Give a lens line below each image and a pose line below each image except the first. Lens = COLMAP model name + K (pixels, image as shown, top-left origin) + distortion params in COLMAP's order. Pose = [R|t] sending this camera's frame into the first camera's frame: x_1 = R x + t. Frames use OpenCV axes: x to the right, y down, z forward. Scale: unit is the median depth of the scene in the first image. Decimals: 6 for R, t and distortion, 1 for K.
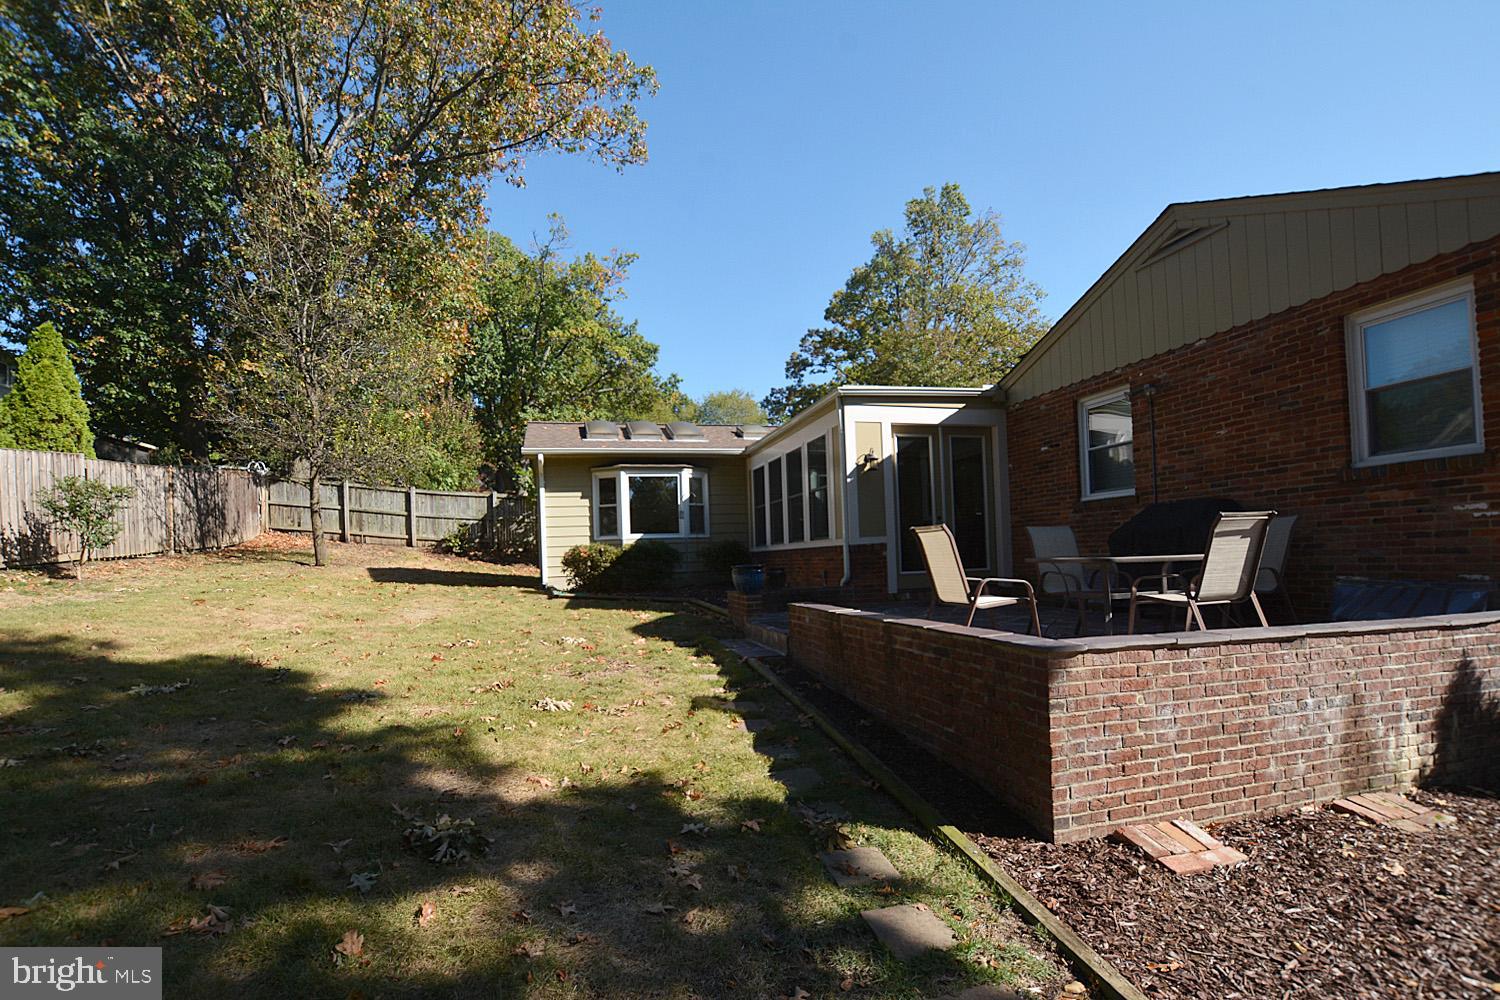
lens RADIAL K [[674.2, 0, 720.4], [0, 674.2, 543.2], [0, 0, 1]] dist [-0.027688, 0.001279]
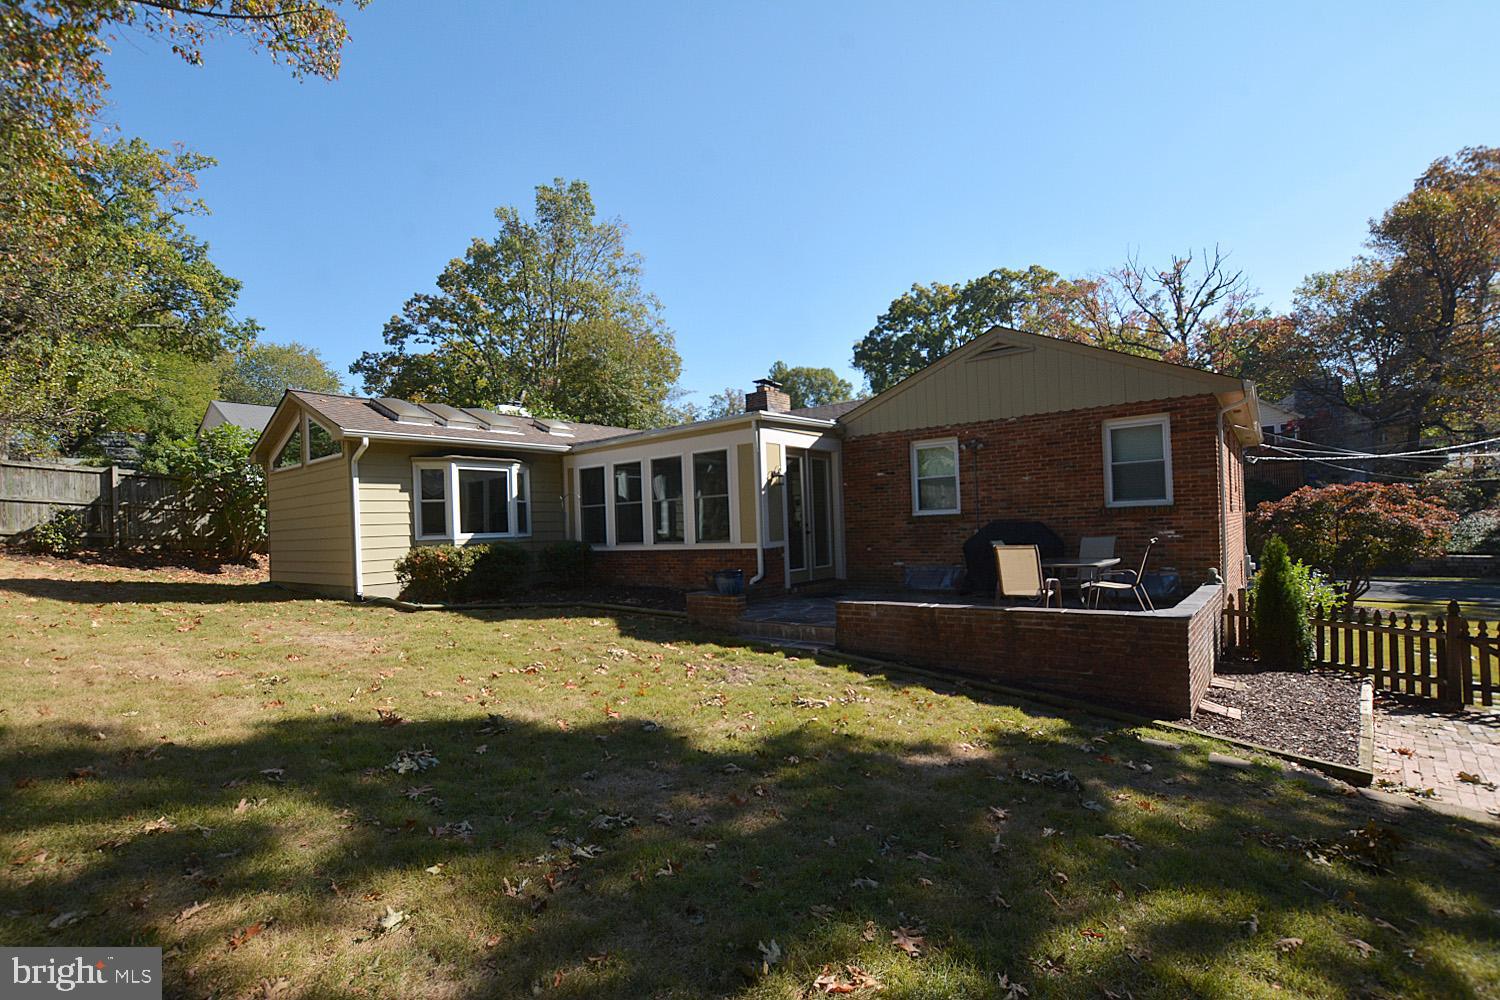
lens RADIAL K [[699.6, 0, 730.7], [0, 699.6, 526.2], [0, 0, 1]] dist [-0.033522, 0.001028]
pose [[0.799386, 0.007465, 0.600771, -0.402914], [-0.005210, 0.999971, -0.005493, -0.020045], [-0.600795, 0.001261, 0.799402, 0.047779]]
